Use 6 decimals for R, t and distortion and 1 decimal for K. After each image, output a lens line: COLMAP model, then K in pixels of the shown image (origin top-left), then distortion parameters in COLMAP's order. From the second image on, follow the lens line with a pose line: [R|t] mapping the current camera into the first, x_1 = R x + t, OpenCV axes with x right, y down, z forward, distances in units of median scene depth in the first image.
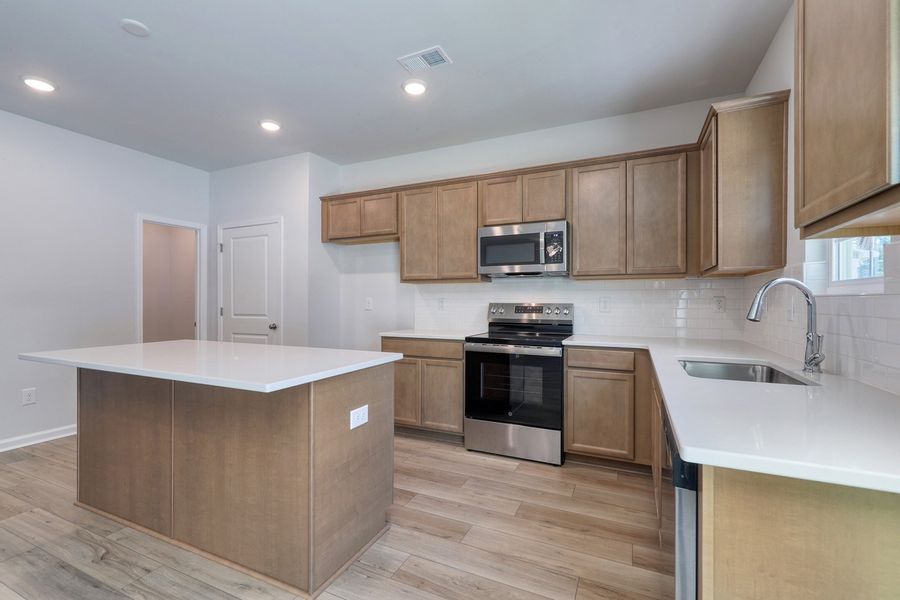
lens RADIAL K [[398.0, 0, 446.3], [0, 398.0, 303.3], [0, 0, 1]] dist [0.009838, -0.000166]
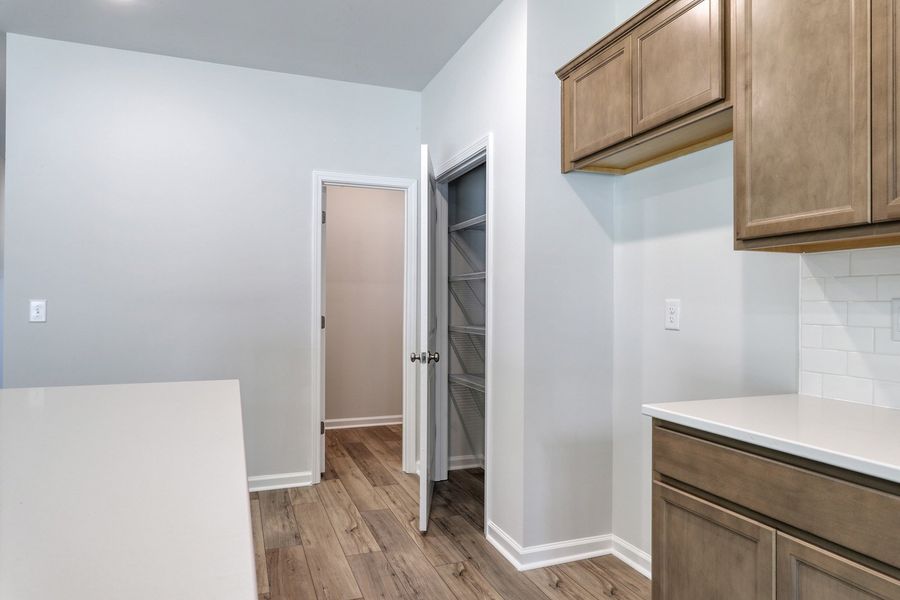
lens RADIAL K [[567.6, 0, 450.0], [0, 567.6, 300.0], [0, 0, 1]] dist [0.003339, 0.001206]
pose [[0.724332, -0.002797, -0.689445, 0.037376], [-0.010075, 0.999842, -0.014642, -0.002633], [0.689378, 0.017552, 0.724190, 0.576585]]
